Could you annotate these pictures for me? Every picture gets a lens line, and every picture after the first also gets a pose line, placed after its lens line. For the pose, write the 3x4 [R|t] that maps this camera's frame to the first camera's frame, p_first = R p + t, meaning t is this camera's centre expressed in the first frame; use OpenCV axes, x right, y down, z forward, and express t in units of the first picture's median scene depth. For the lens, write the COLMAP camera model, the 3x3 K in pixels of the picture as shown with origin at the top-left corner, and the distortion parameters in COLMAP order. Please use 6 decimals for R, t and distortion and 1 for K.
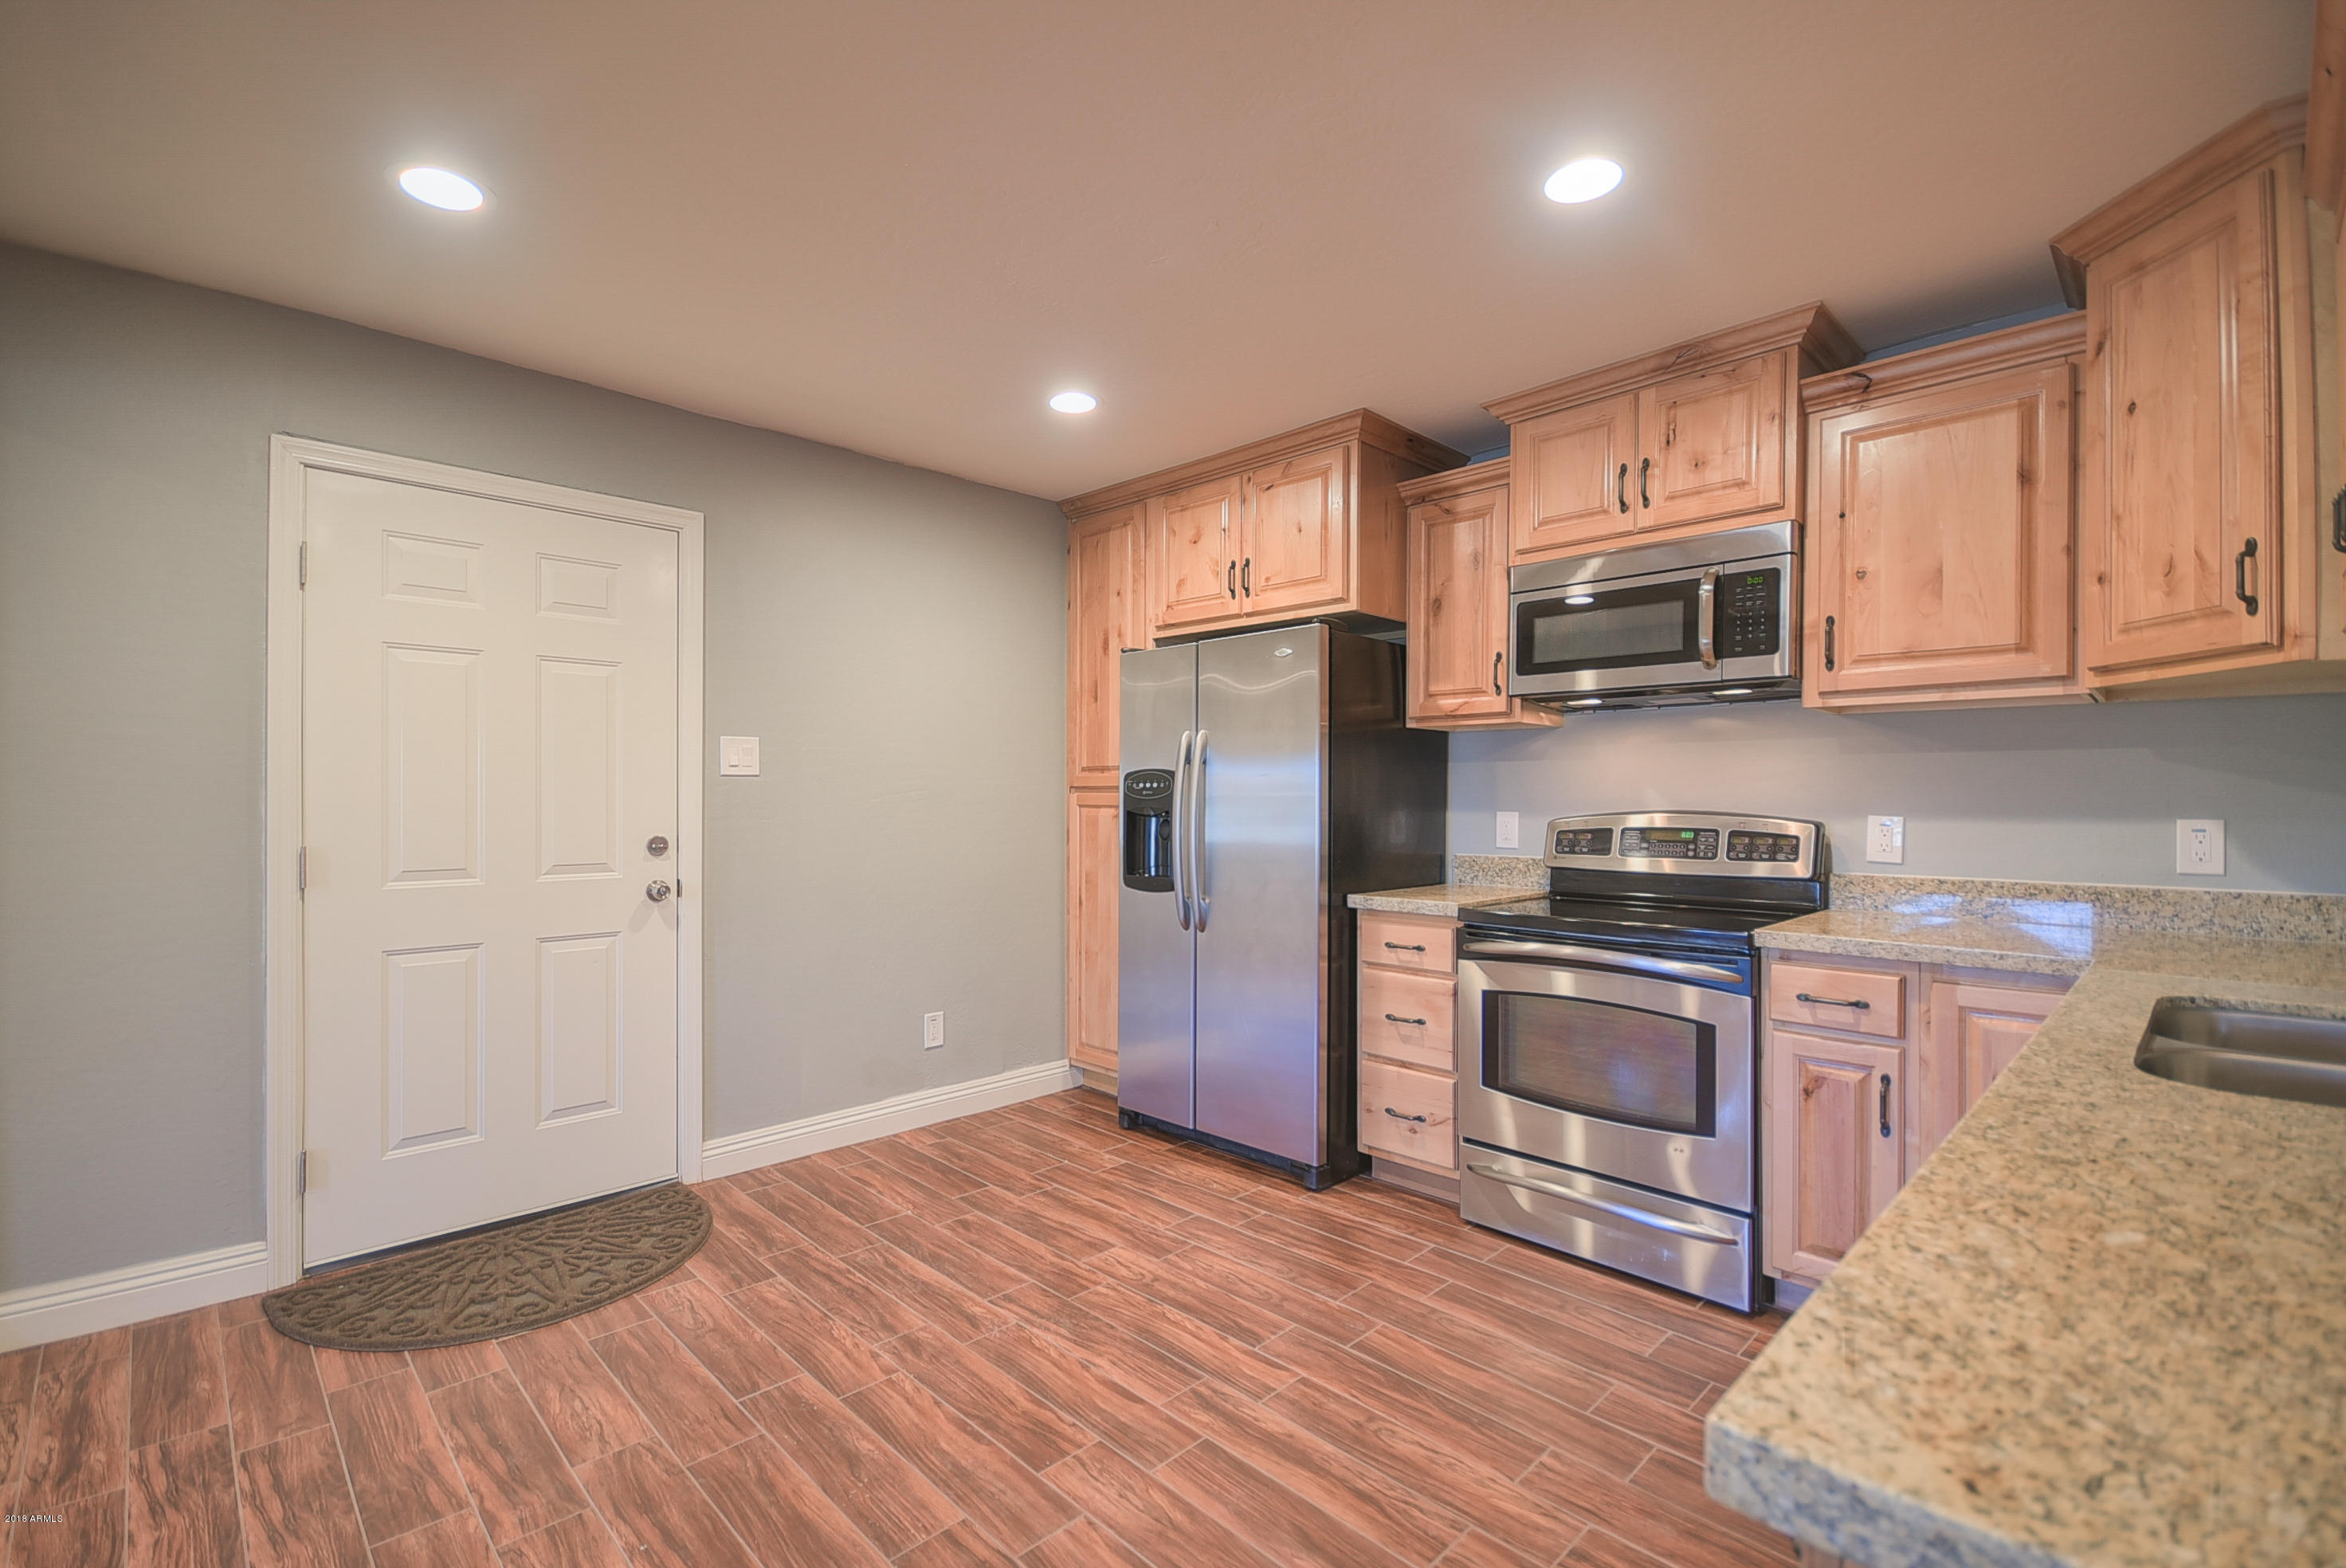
lens RADIAL K [[1024.2, 0, 1146.8], [0, 1024.2, 798.8], [0, 0, 1]] dist [-0.003479, -0.000670]
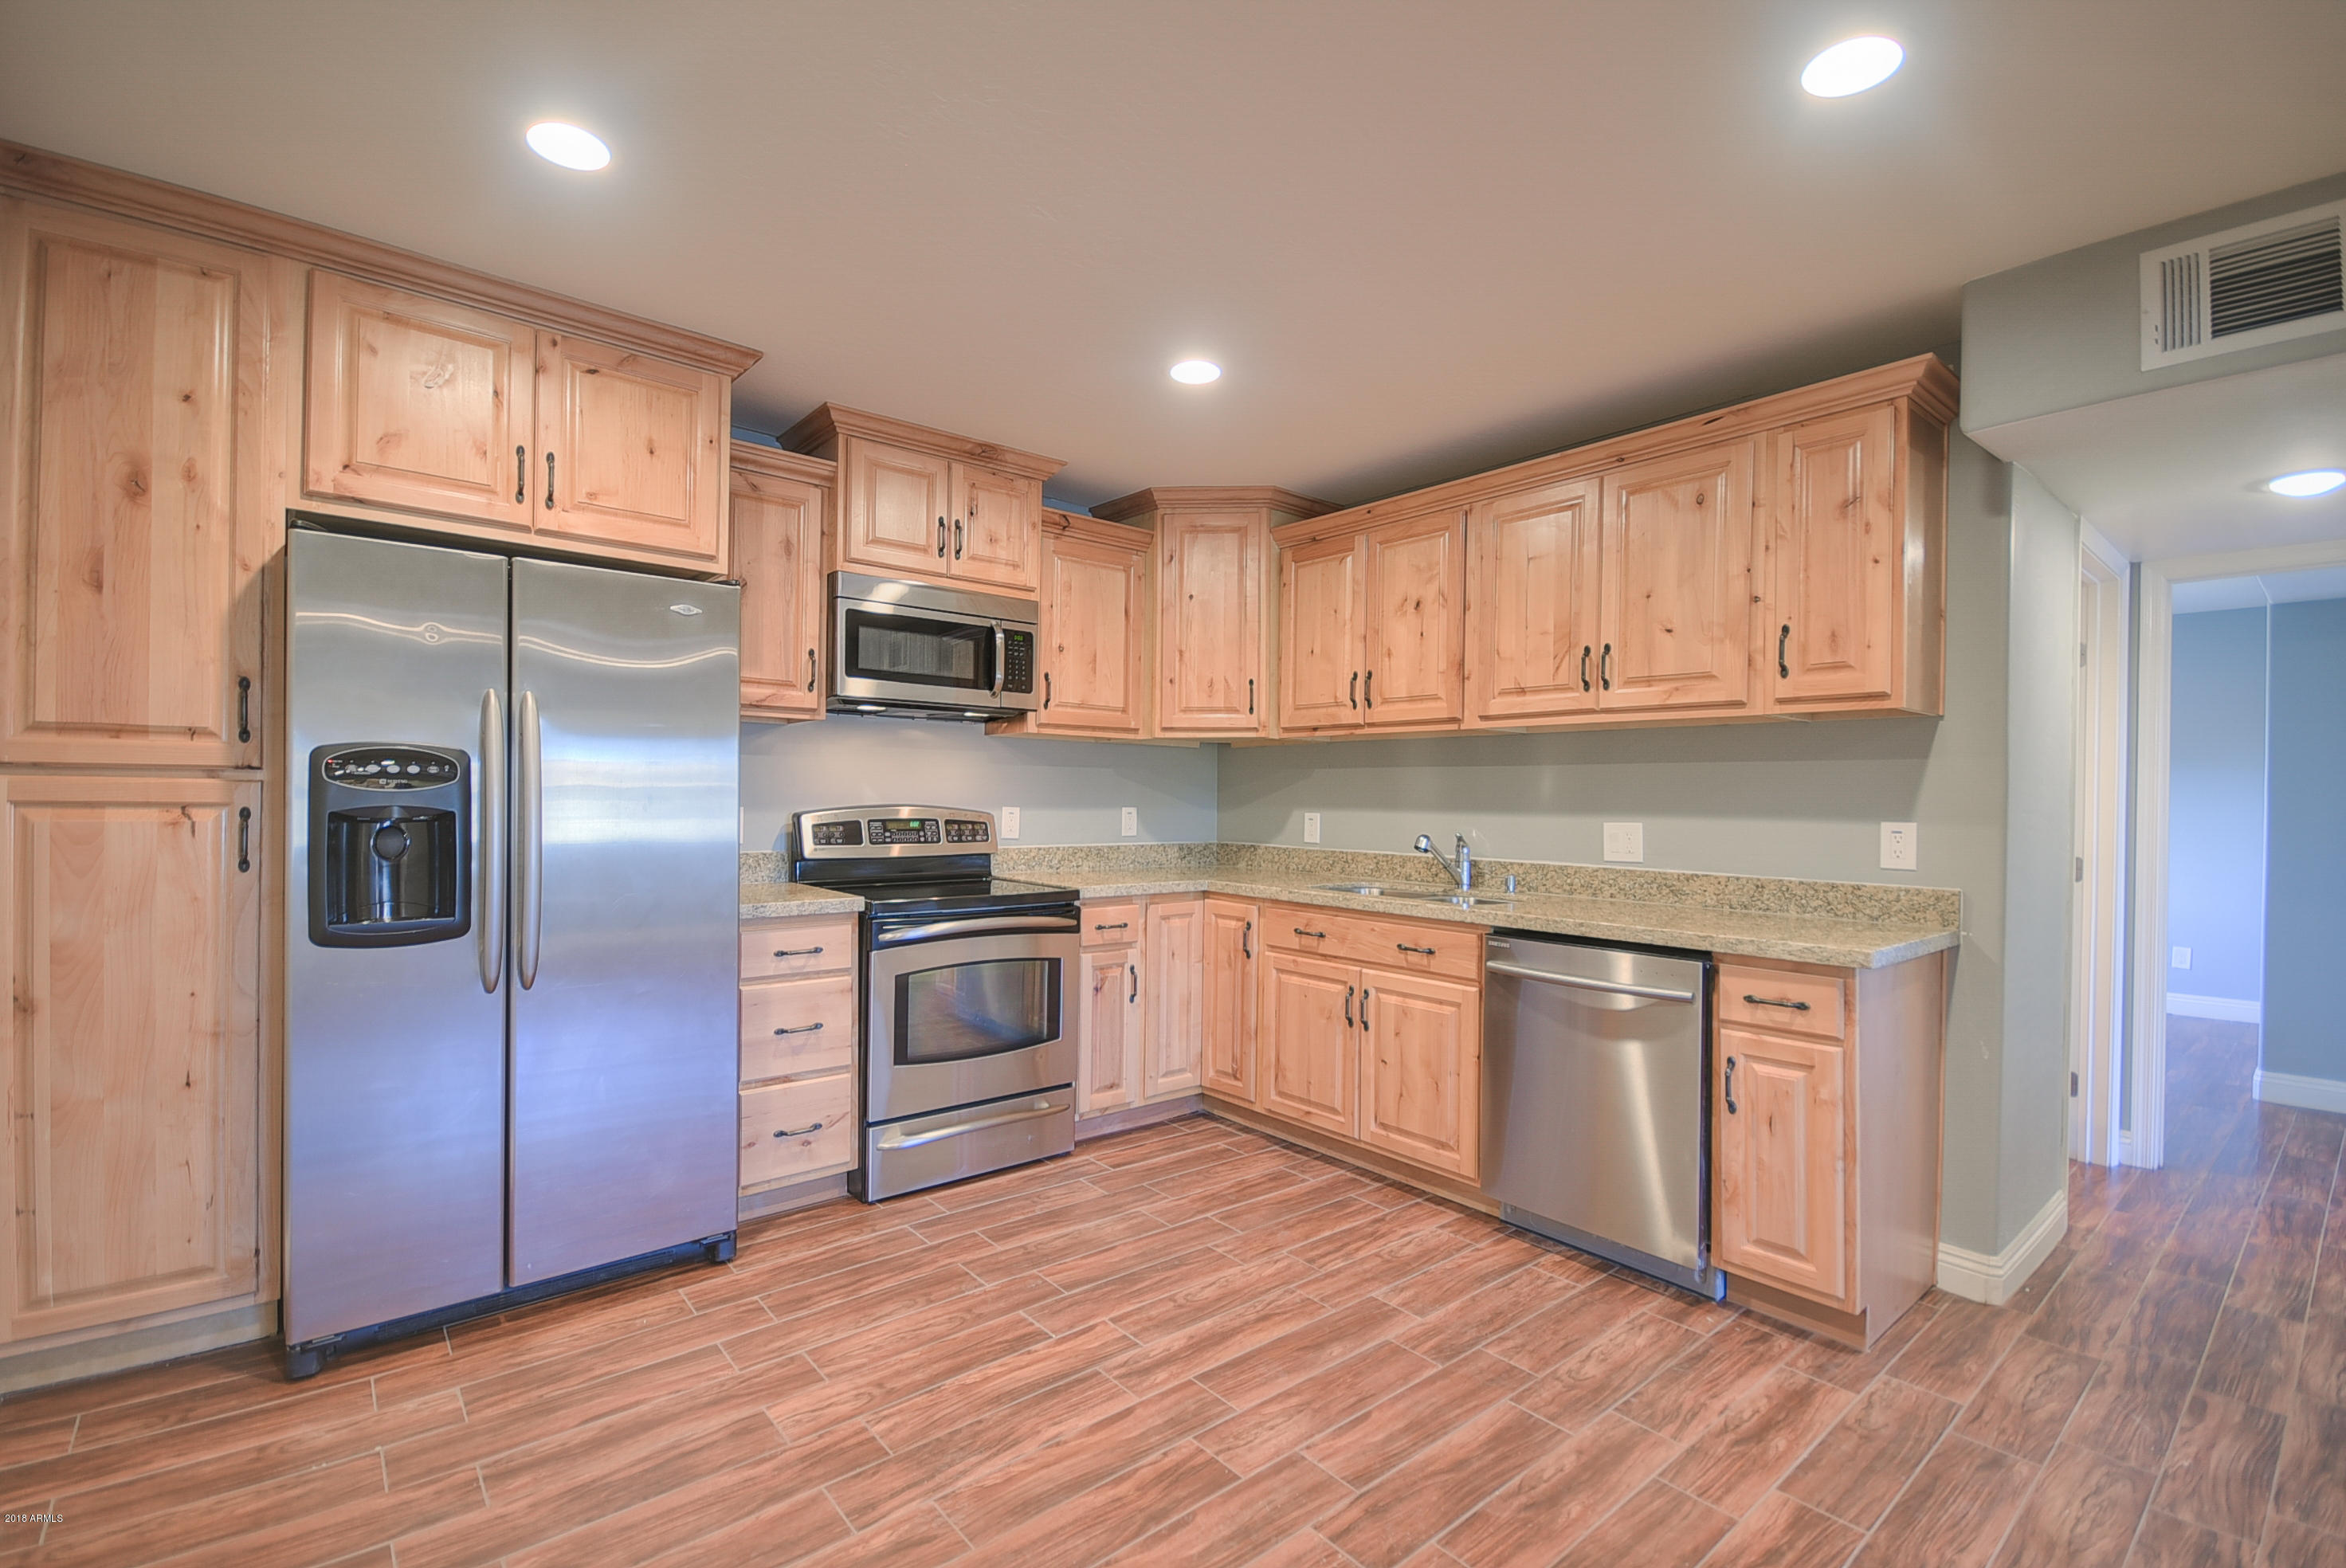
lens RADIAL K [[1024.2, 0, 1146.8], [0, 1024.2, 798.8], [0, 0, 1]] dist [-0.003479, -0.000670]
pose [[0.079084, -0.004628, 0.996857, -0.752465], [-0.010434, 0.999931, 0.005470, -0.005349], [-0.996813, -0.010834, 0.079031, 0.694940]]
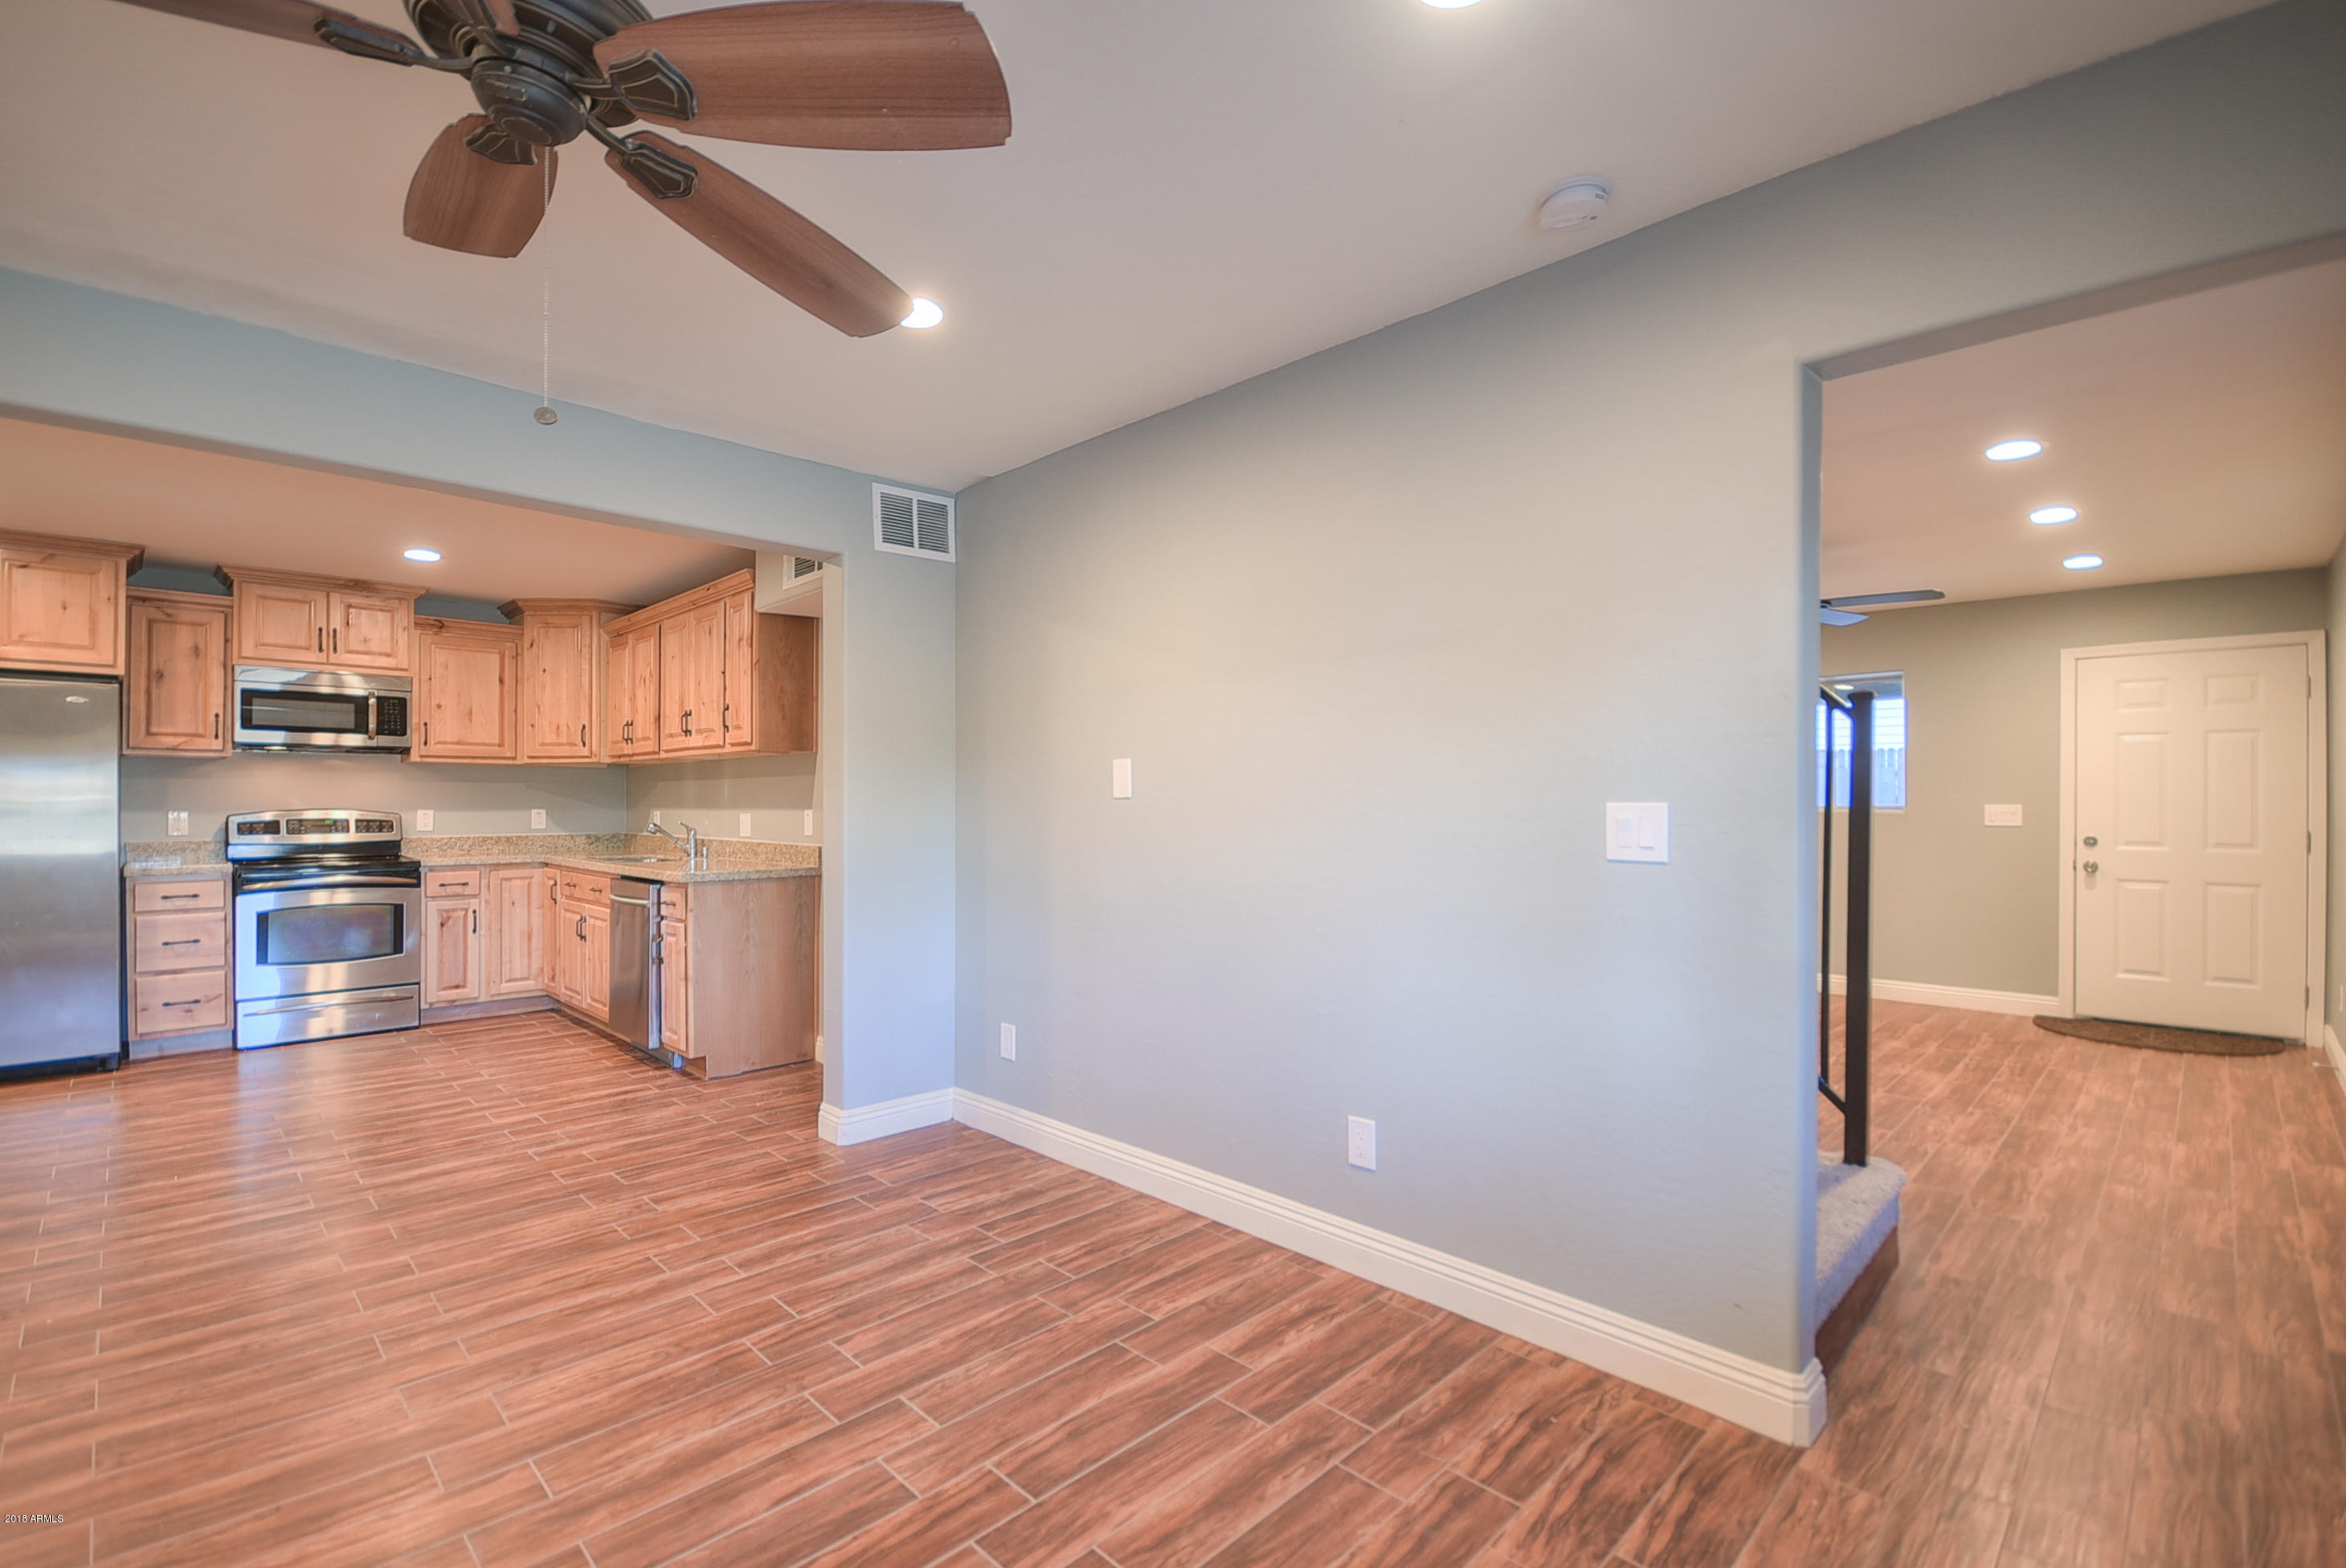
lens RADIAL K [[1050.7, 0, 1158.7], [0, 1050.7, 795.0], [0, 0, 1]] dist [0.009798, -0.007773]
pose [[-0.012122, 0.003142, 0.999922, -1.594460], [0.002477, 0.999992, -0.003112, -0.004543], [-0.999923, 0.002440, -0.012130, -0.563877]]
